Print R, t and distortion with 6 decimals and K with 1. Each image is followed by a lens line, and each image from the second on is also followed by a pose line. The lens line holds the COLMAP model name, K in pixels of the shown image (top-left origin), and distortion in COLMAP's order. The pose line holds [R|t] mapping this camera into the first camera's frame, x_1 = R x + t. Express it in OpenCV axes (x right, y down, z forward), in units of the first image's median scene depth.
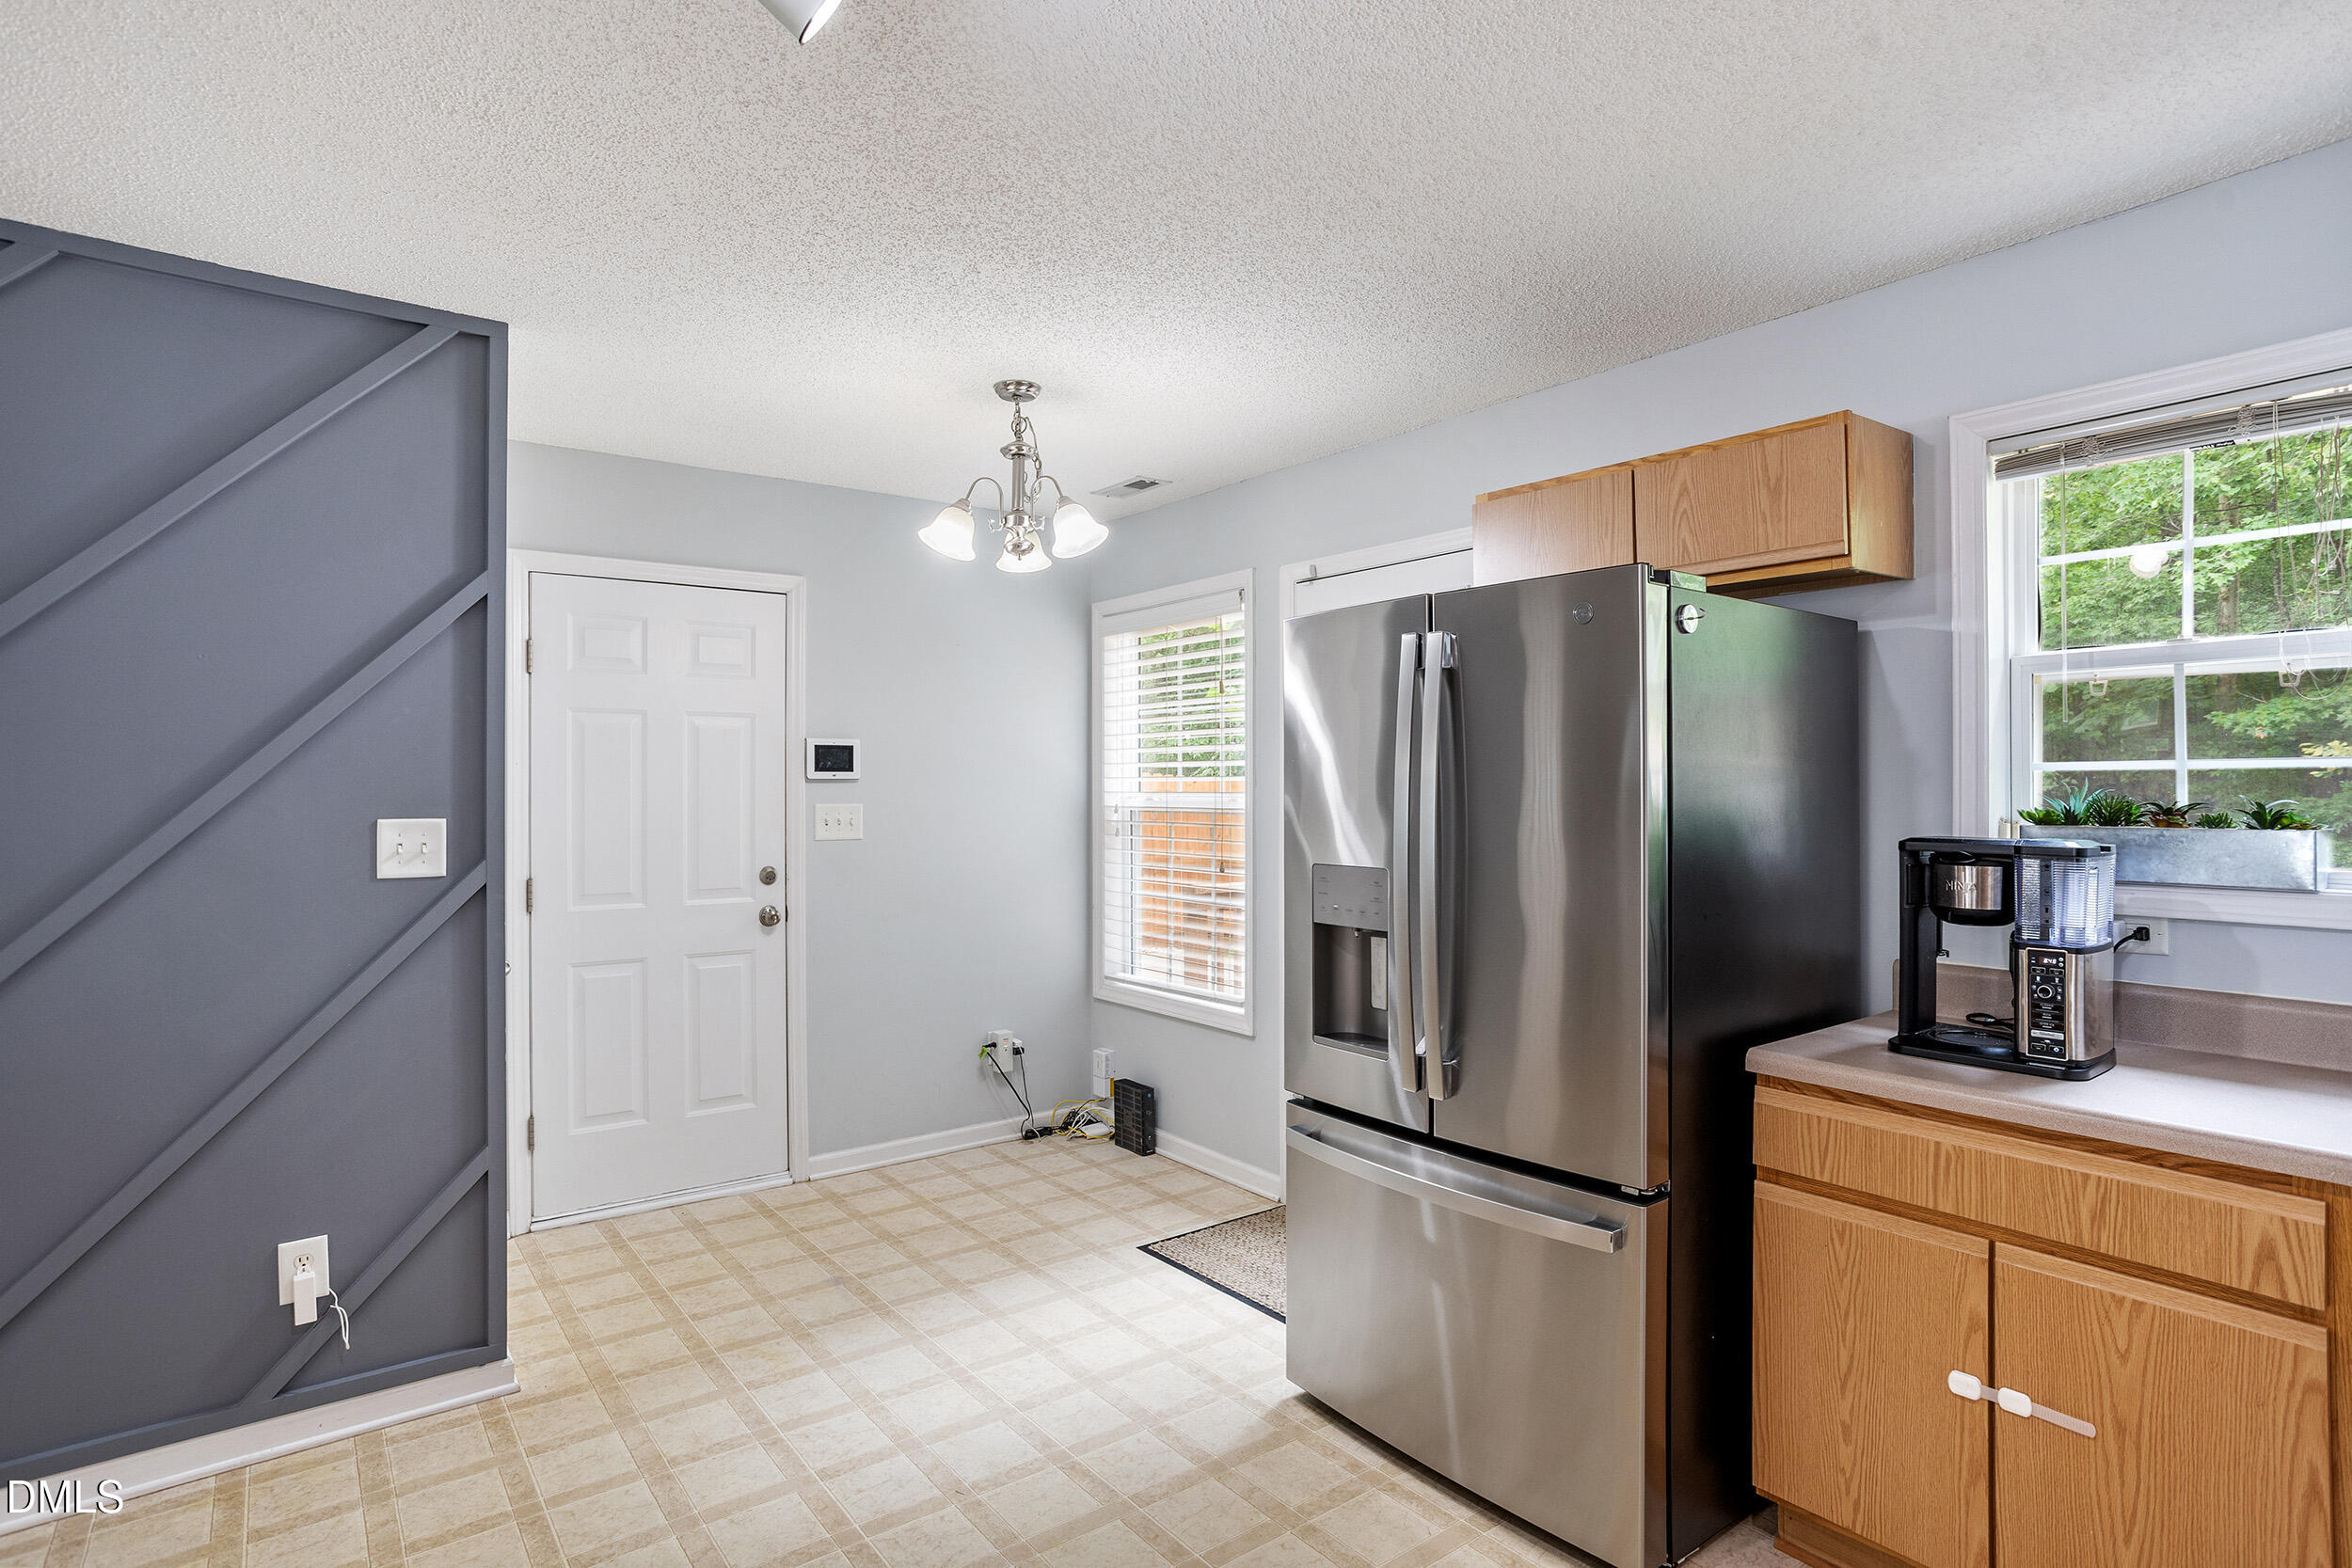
lens RADIAL K [[1218.7, 0, 1215.6], [0, 1218.7, 789.0], [0, 0, 1]] dist [-0.040830, 0.023454]
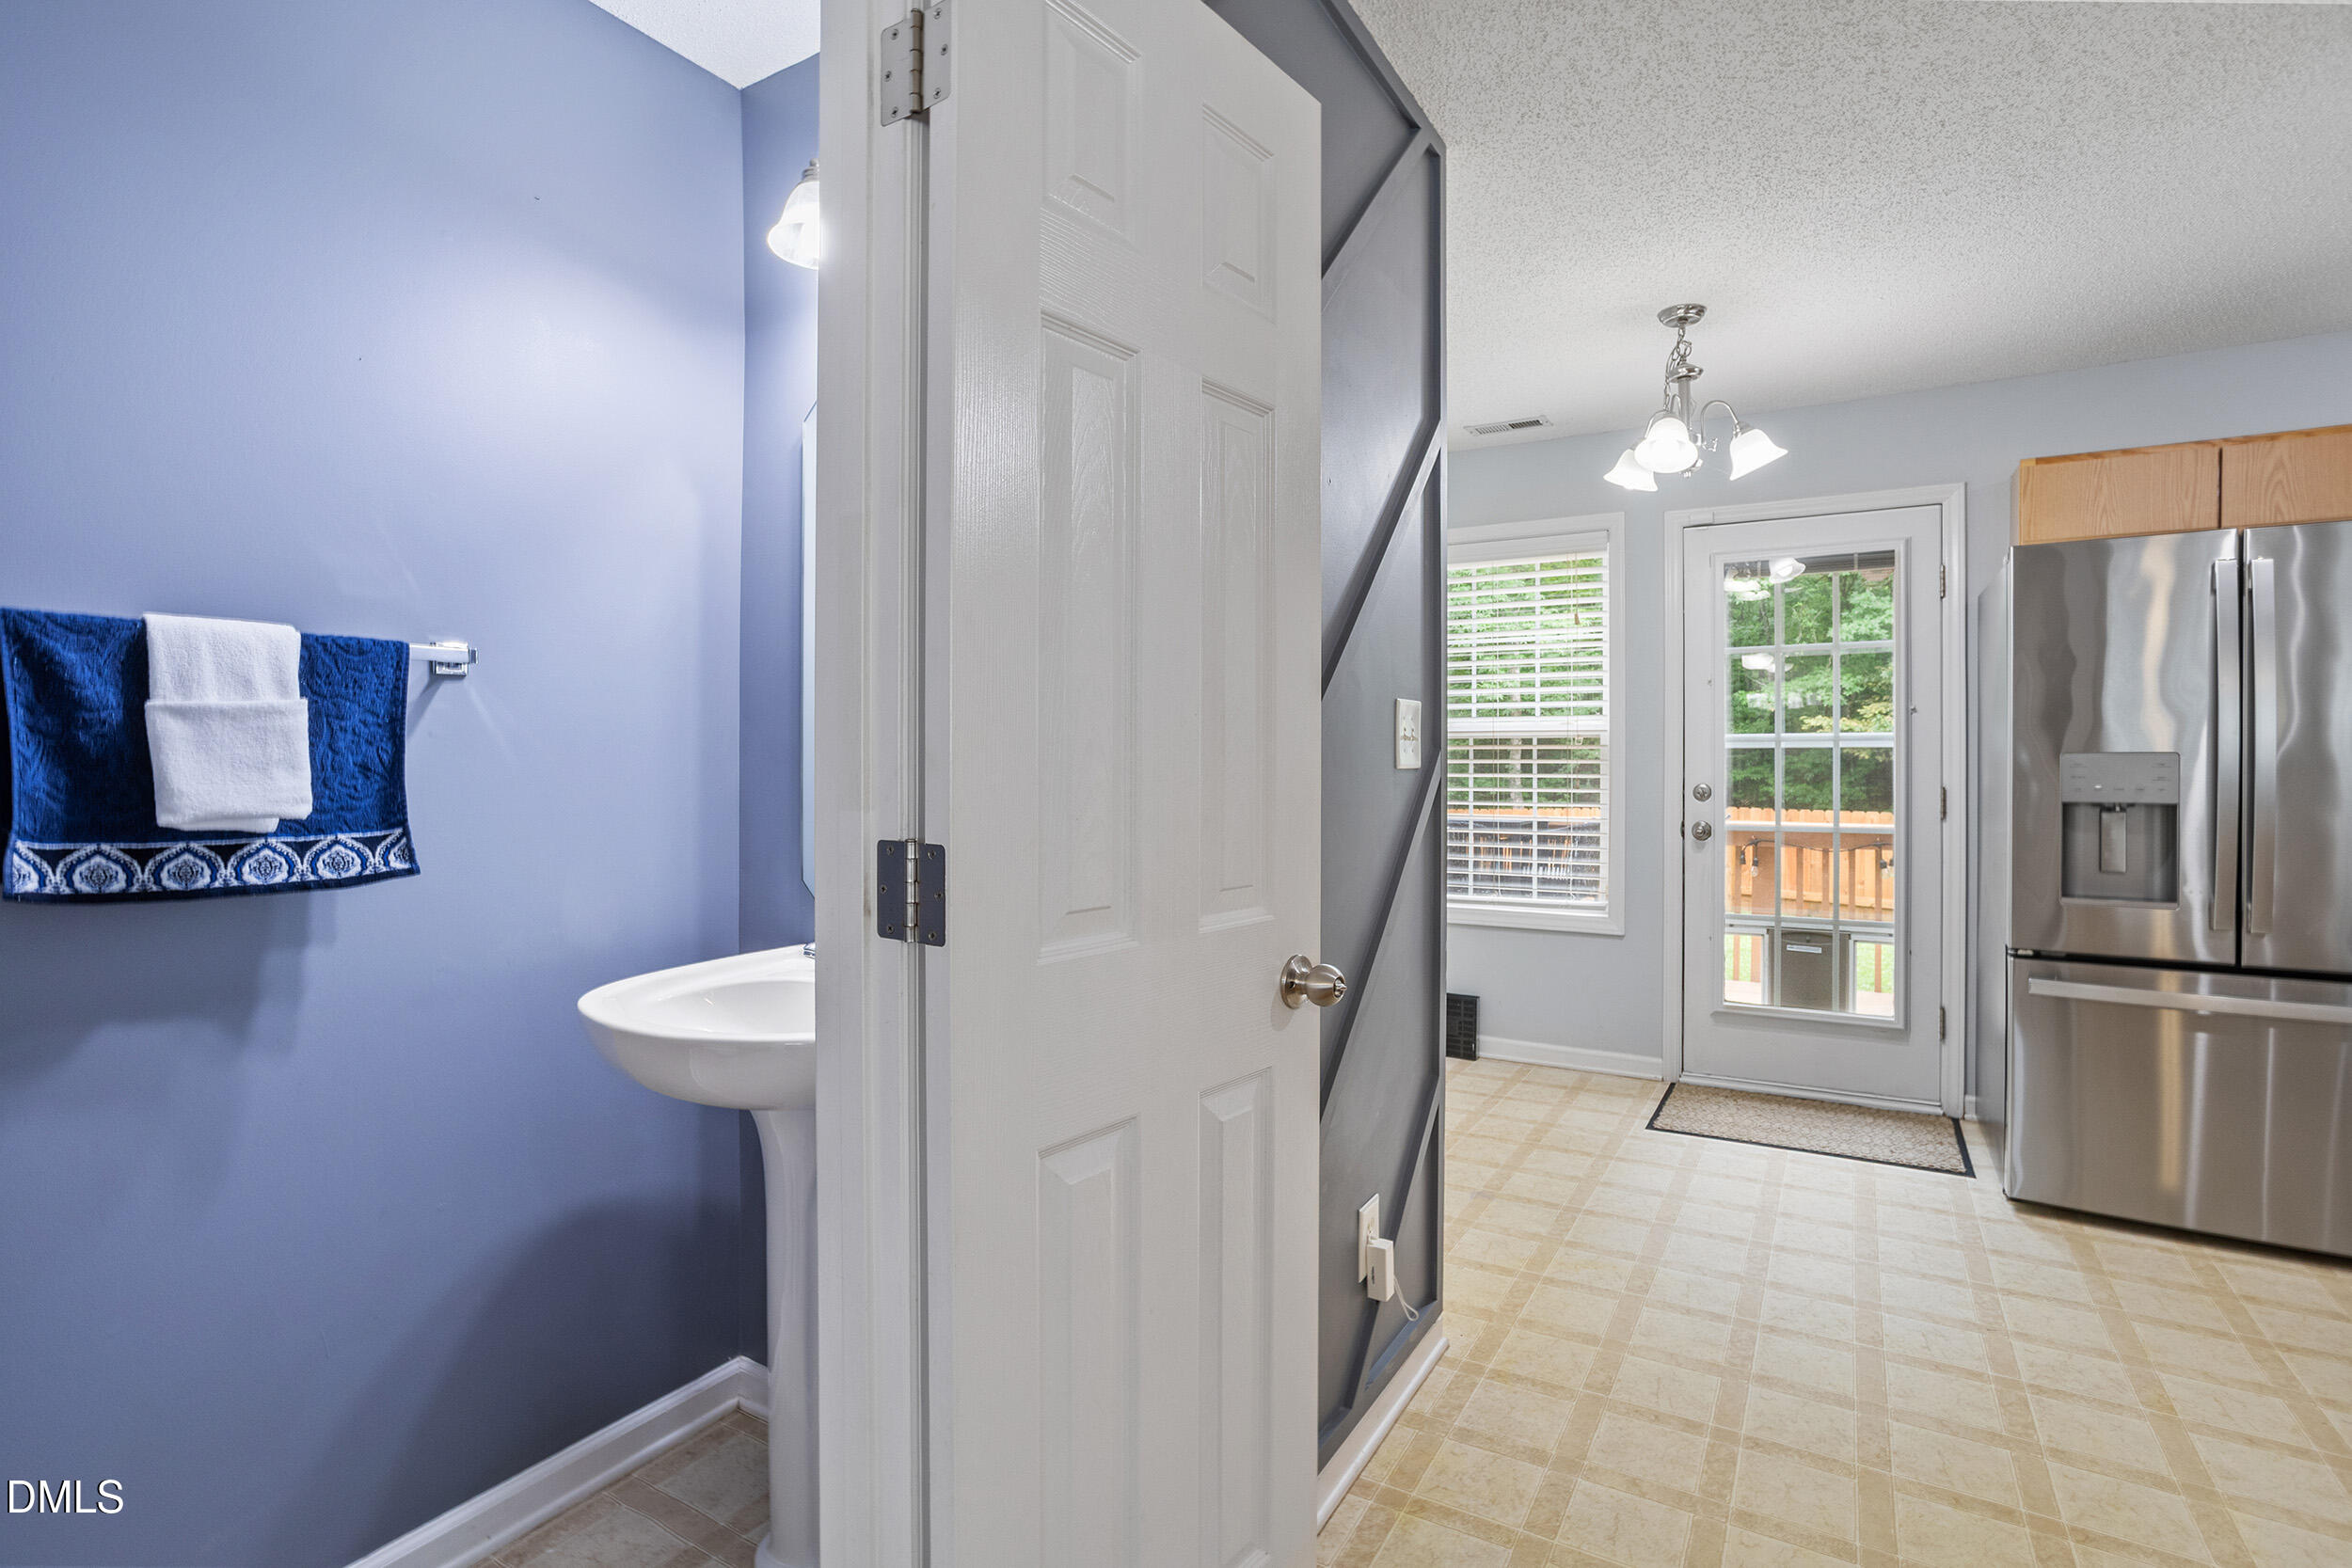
lens RADIAL K [[1137.7, 0, 1176.0], [0, 1137.7, 784.0], [0, 0, 1]] dist [-0.047262, 0.028649]
pose [[0.930880, -0.012690, 0.365105, -1.025256], [0.002658, 0.999605, 0.027966, 0.050761], [-0.365316, -0.025062, 0.930546, 0.280073]]
